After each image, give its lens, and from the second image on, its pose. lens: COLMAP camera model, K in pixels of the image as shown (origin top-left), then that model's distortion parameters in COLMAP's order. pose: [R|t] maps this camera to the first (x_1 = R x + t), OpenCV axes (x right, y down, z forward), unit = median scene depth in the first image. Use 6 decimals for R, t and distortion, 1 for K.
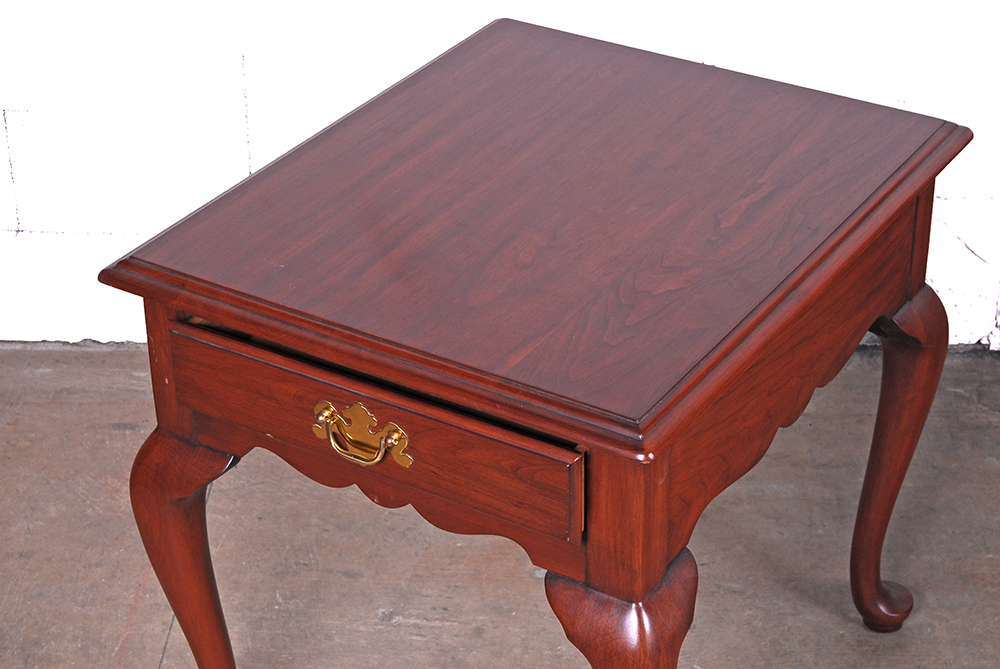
lens RADIAL K [[2093.0, 0, 467.1], [0, 2093.0, 331.0], [0, 0, 1]] dist [0.072205, 0.097263]
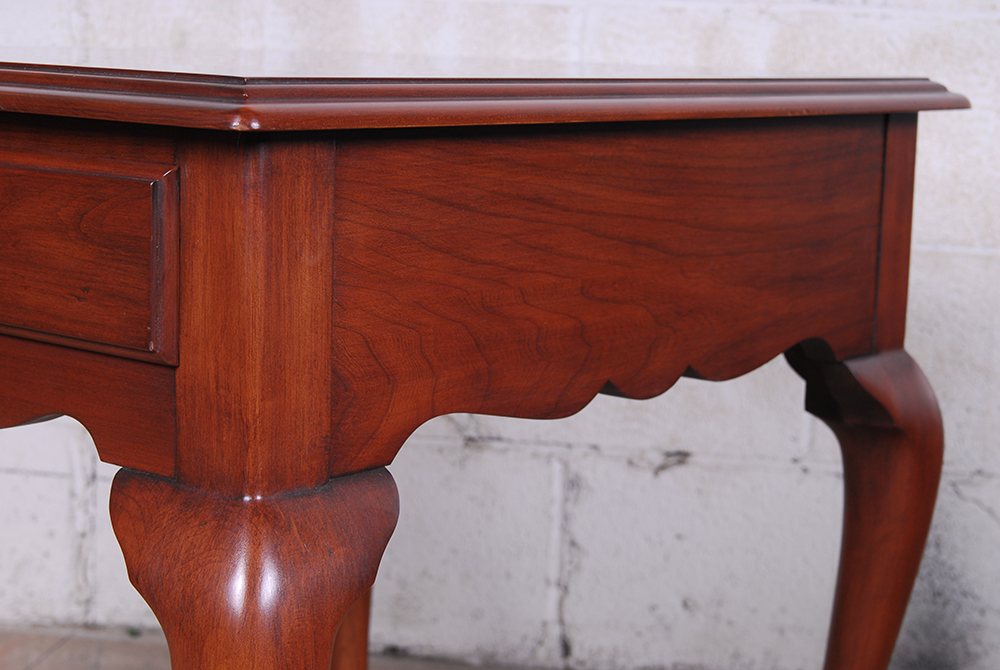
lens RADIAL K [[1933.0, 0, 467.7], [0, 1933.0, 354.3], [0, 0, 1]] dist [0.065789, 0.149428]
pose [[0.991769, 0.066603, -0.109358, 0.186904], [-0.102798, 0.923359, -0.369921, 0.272084], [0.076339, 0.378118, 0.922605, 0.539583]]
